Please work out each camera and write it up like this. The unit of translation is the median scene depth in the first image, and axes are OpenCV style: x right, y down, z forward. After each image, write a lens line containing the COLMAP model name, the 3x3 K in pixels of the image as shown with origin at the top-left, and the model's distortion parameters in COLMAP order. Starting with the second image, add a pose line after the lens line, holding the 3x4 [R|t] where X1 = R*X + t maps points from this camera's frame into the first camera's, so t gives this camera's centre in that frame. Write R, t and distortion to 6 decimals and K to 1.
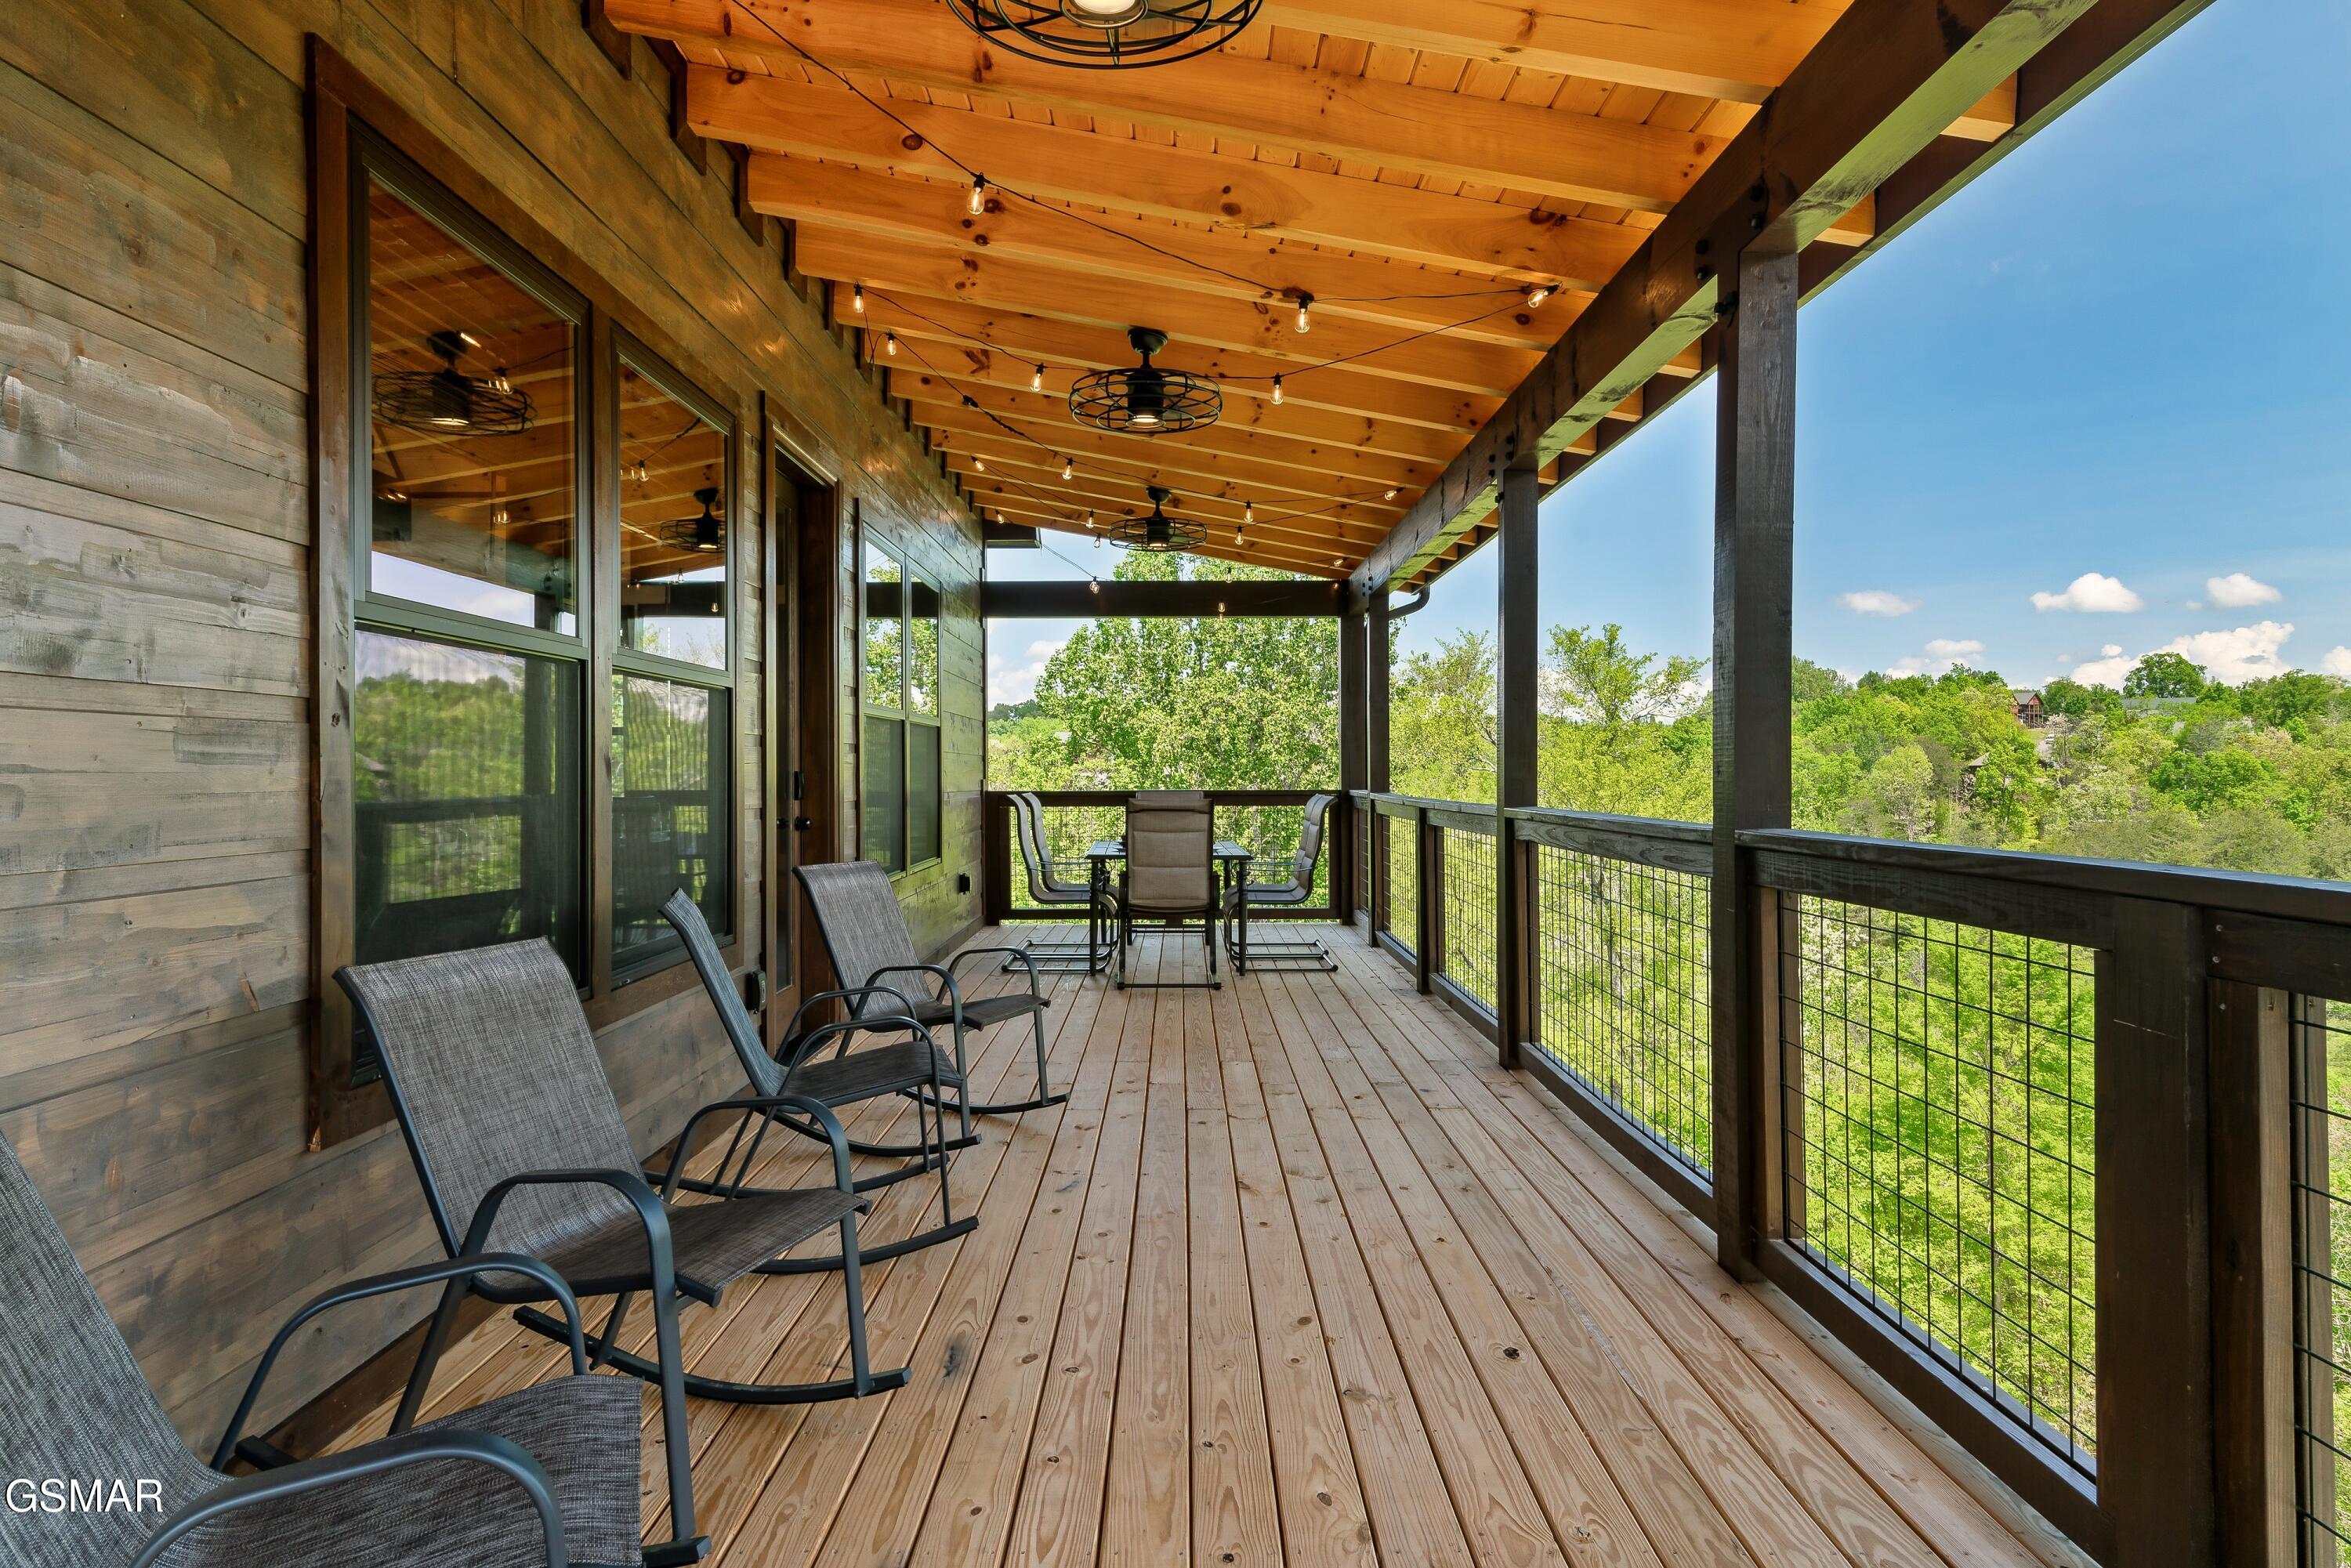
lens RADIAL K [[1393.1, 0, 1173.5], [0, 1393.1, 778.5], [0, 0, 1]] dist [0.000568, 0.005874]
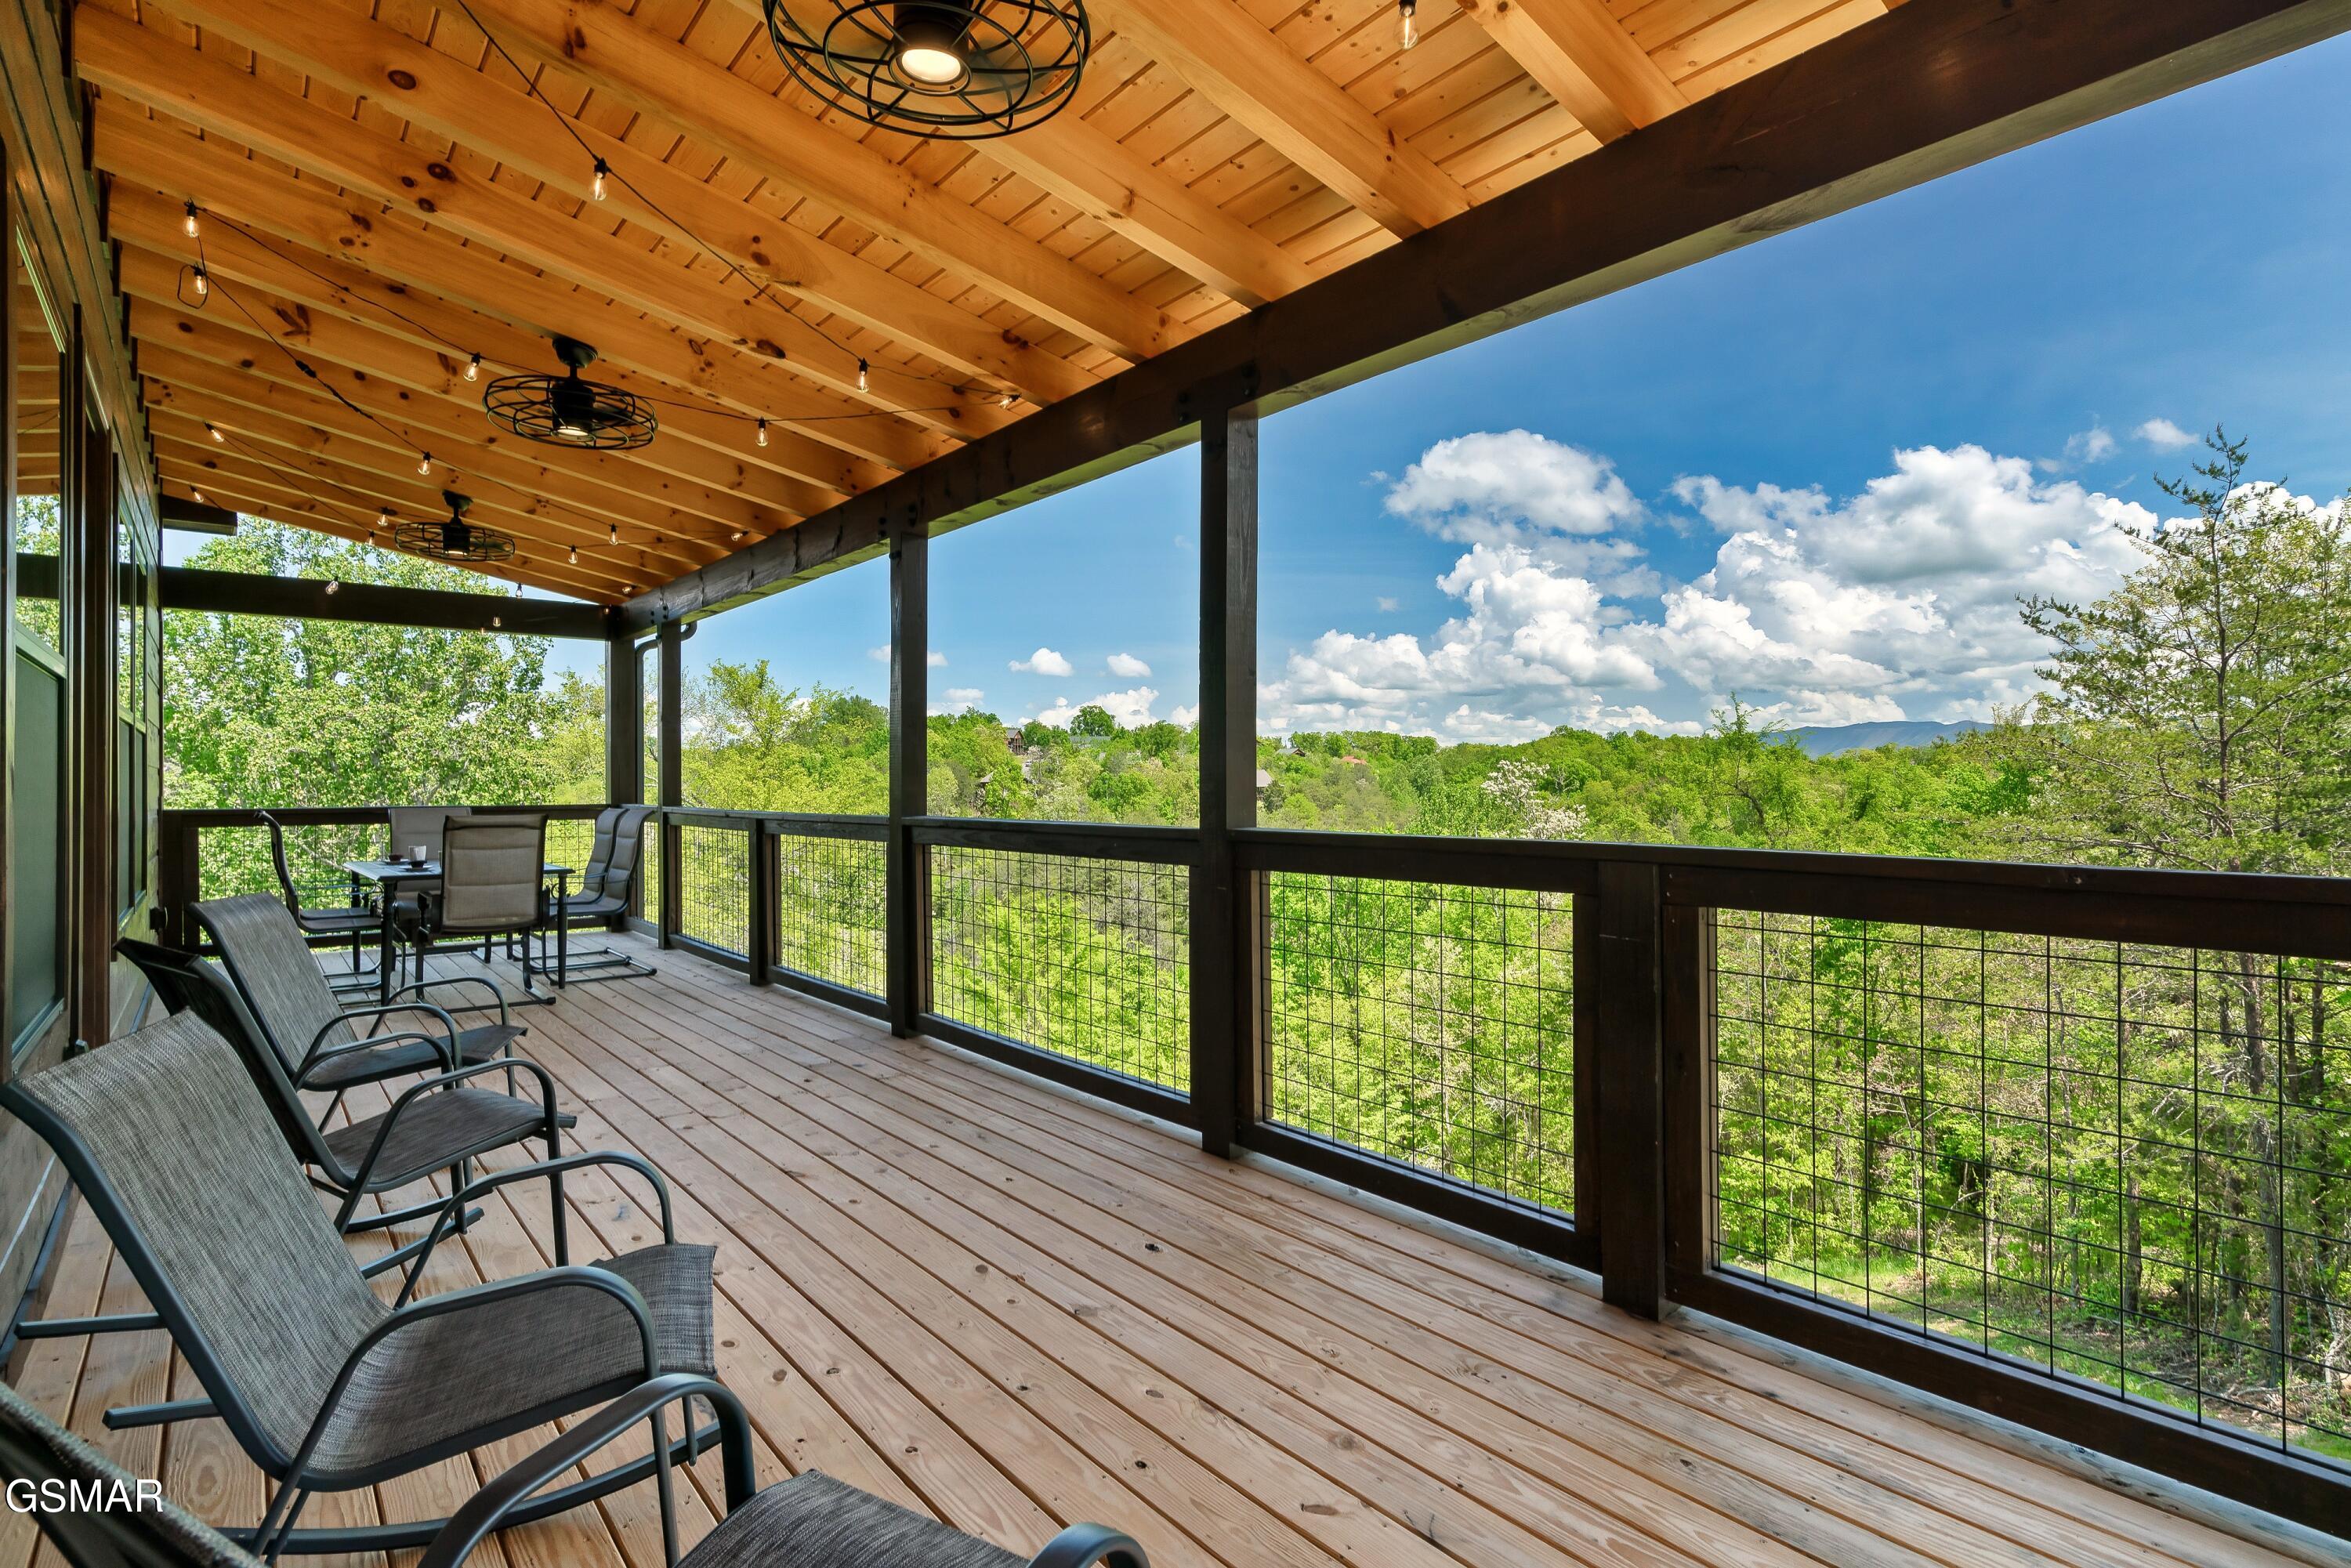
lens RADIAL K [[1166.1, 0, 1177.6], [0, 1166.1, 777.1], [0, 0, 1]] dist [0.005379, 0.000373]
pose [[0.769805, 0.004502, 0.638264, -0.165745], [0.003959, 0.999922, -0.011829, -0.000326], [-0.638267, 0.011633, 0.769727, 0.066814]]
